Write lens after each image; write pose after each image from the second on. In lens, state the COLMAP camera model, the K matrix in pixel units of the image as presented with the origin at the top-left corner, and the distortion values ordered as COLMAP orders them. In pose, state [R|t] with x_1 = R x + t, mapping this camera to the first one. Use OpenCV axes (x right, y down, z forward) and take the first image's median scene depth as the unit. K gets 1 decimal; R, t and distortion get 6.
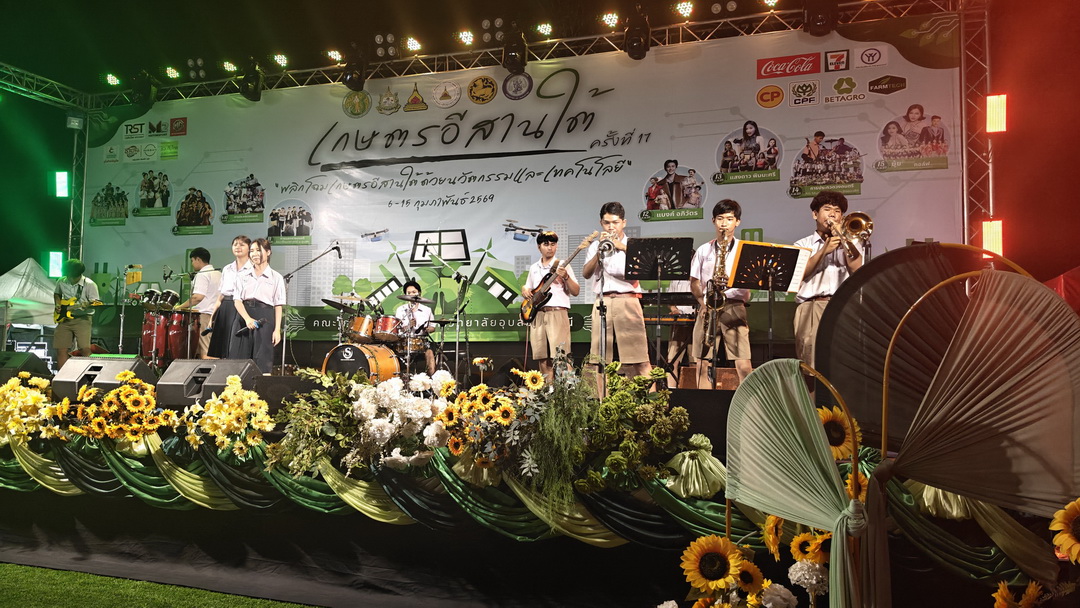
lens RADIAL K [[810.8, 0, 533.2], [0, 810.8, 311.0], [0, 0, 1]] dist [0.072700, -0.175874]
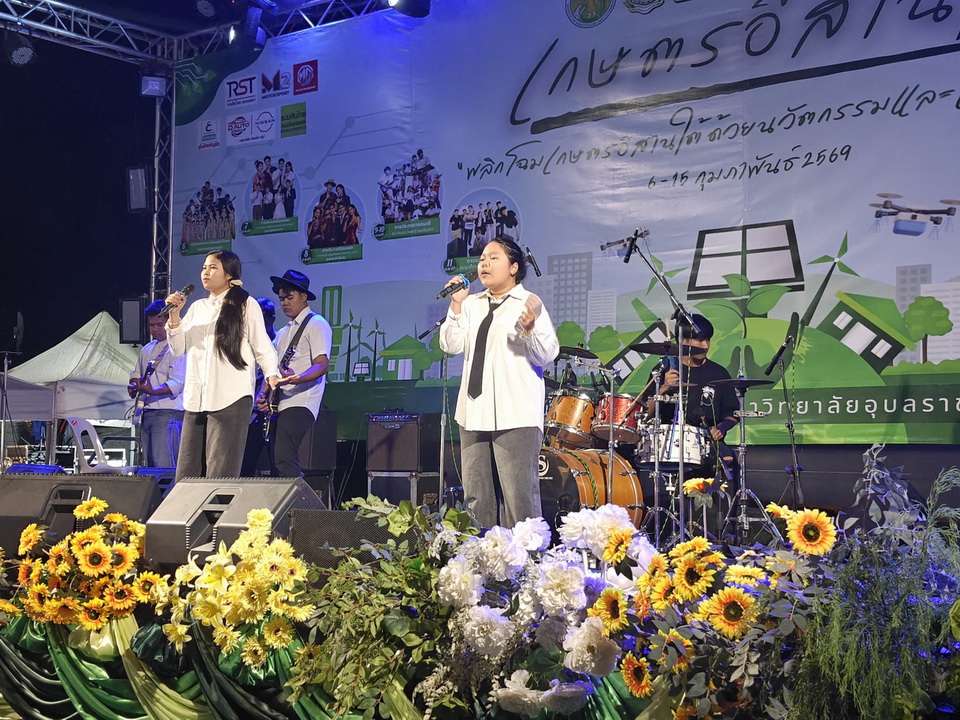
lens RADIAL K [[1419.6, 0, 487.9], [0, 1419.6, 372.6], [0, 0, 1]] dist [0.178468, 0.000000]
pose [[0.935559, -0.022109, -0.352477, 0.054506], [0.017545, 0.999716, -0.016137, 0.005017], [0.352733, 0.008912, 0.935681, 0.110501]]
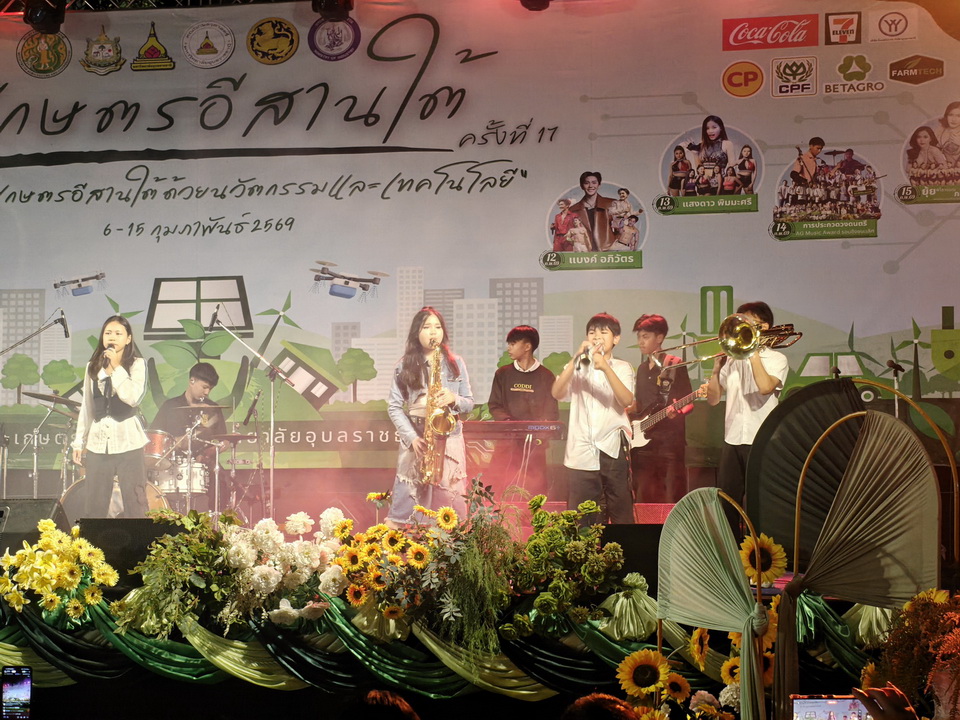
lens RADIAL K [[2213.4, 0, 478.7], [0, 2213.4, 362.4], [0, 0, 1]] dist [0.045775, 0.000000]
pose [[0.991946, -0.005231, 0.126554, -0.128927], [0.005762, 0.999976, -0.003830, -0.034504], [-0.126531, 0.004528, 0.991952, -0.659710]]
